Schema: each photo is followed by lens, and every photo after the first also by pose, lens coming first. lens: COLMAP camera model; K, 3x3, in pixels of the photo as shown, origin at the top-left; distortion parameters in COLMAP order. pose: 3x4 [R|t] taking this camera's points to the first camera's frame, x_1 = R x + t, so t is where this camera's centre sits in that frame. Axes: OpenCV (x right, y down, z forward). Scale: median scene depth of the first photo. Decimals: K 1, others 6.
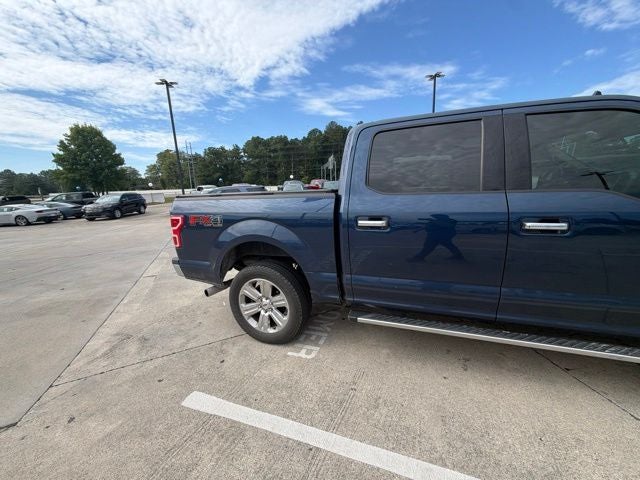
lens RADIAL K [[255.0, 0, 320.0], [0, 255.0, 240.0], [0, 0, 1]] dist [0.000978, -0.000325]
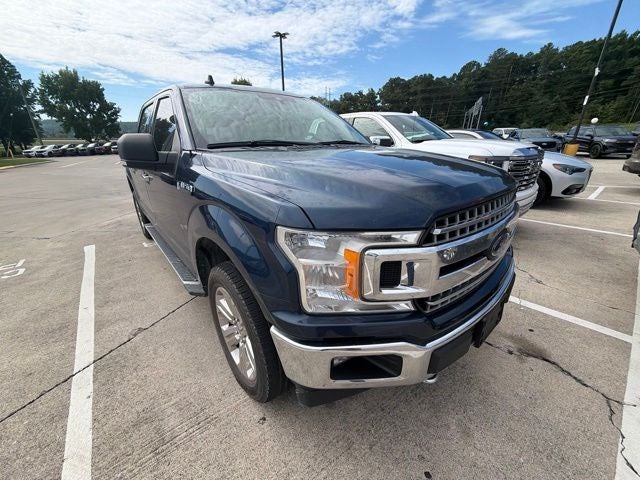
lens RADIAL K [[255.0, 0, 320.0], [0, 255.0, 240.0], [0, 0, 1]] dist [0.000978, -0.000325]
pose [[0.873953, 0.209158, -0.438701, 0.184680], [-0.125498, 0.969166, 0.212055, -0.010607], [0.469527, -0.130270, 0.873255, 0.004254]]
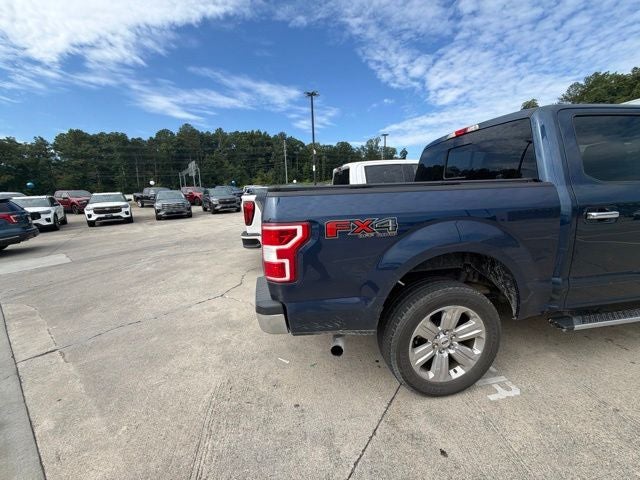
lens RADIAL K [[255.0, 0, 320.0], [0, 255.0, 240.0], [0, 0, 1]] dist [0.000978, -0.000325]
pose [[0.869152, -0.083551, 0.487437, -0.095089], [0.101142, 0.994824, -0.009826, -0.006039], [-0.484093, 0.057840, 0.873103, 0.061445]]
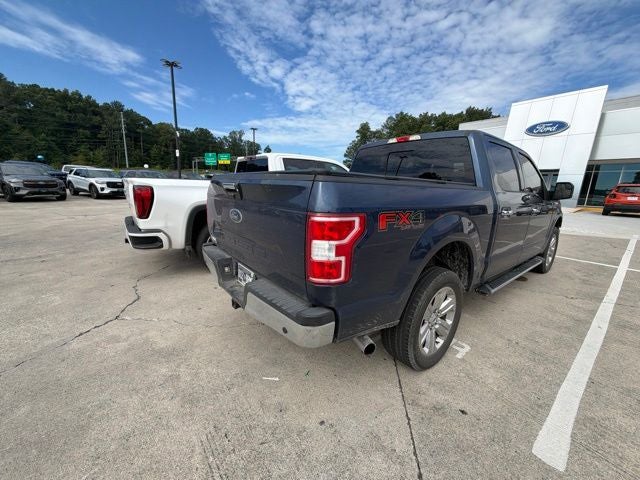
lens RADIAL K [[254.2, 0, 320.0], [0, 254.2, 241.0], [0, 0, 1]] dist [-0.000356, 0.000082]
pose [[0.512103, -0.118627, 0.850693, -0.121447], [0.114922, 0.990975, 0.069008, -0.010551], [-0.851201, 0.062424, 0.521114, 0.099792]]
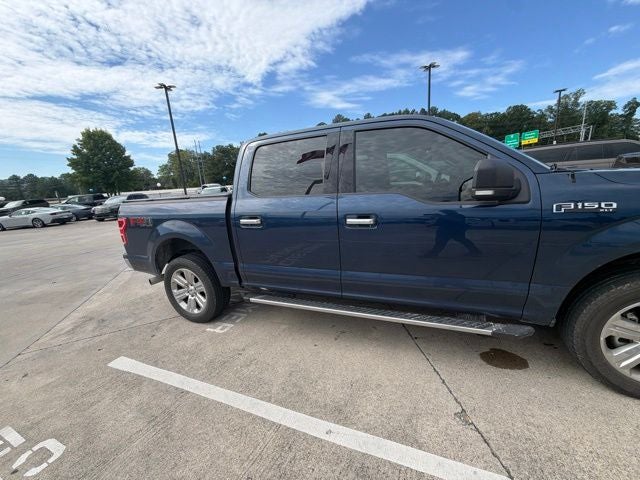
lens RADIAL K [[255.0, 0, 320.0], [0, 255.0, 240.0], [0, 0, 1]] dist [0.000978, -0.000325]
pose [[0.998836, -0.020335, -0.043738, 0.051716], [0.021225, 0.999575, 0.019992, 0.000579], [0.043313, -0.020898, 0.998843, -0.019934]]
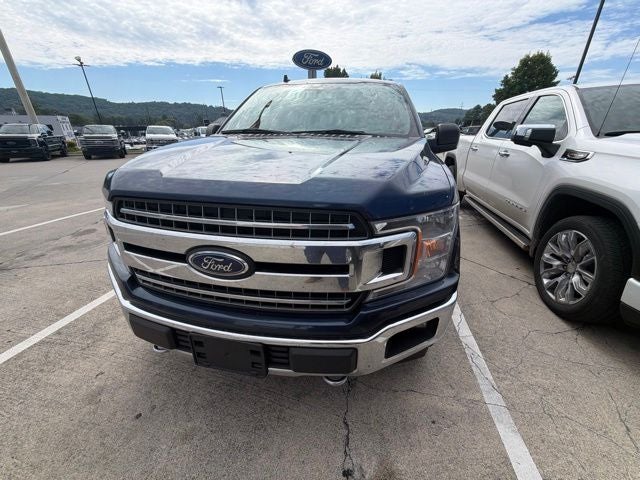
lens RADIAL K [[255.0, 0, 320.0], [0, 255.0, 240.0], [0, 0, 1]] dist [0.000978, -0.000325]
pose [[0.154360, 0.430077, -0.889498, 0.235717], [-0.209201, 0.894103, 0.395999, -0.027677], [0.965613, 0.124957, 0.227986, 0.078706]]
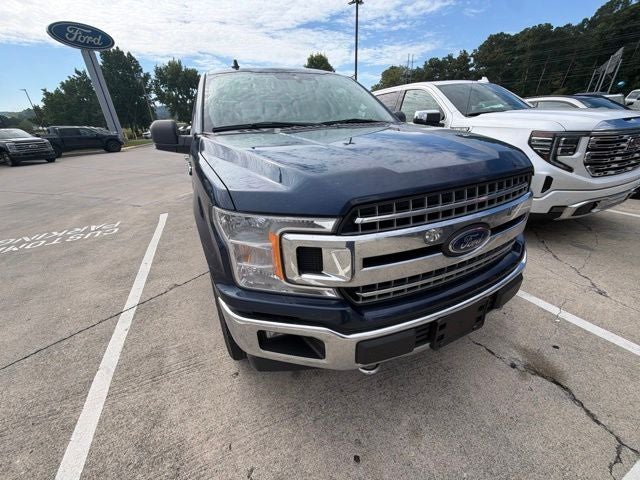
lens RADIAL K [[255.0, 0, 320.0], [0, 255.0, 240.0], [0, 0, 1]] dist [0.000978, -0.000325]
pose [[0.715035, 0.311572, -0.625817, 0.205268], [-0.128744, 0.938567, 0.320182, -0.014770], [0.687132, -0.148371, 0.711222, 0.017800]]
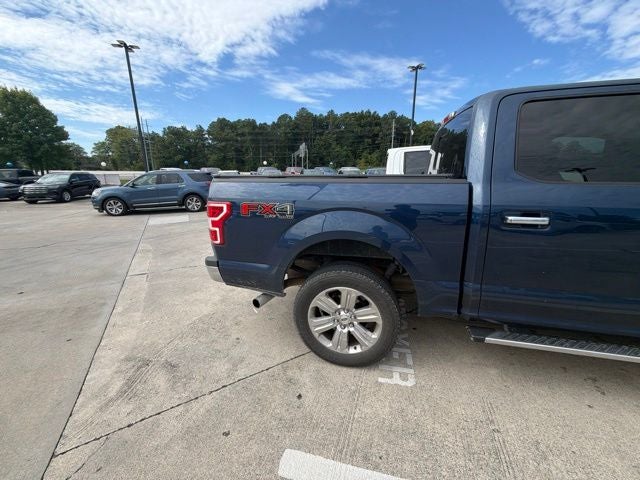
lens RADIAL K [[254.2, 0, 320.0], [0, 254.2, 241.0], [0, 0, 1]] dist [-0.000356, 0.000082]
pose [[0.991709, 0.008572, 0.128216, -0.044891], [-0.014453, 0.998882, 0.045004, -0.002482], [-0.127687, -0.046484, 0.990725, 0.027675]]
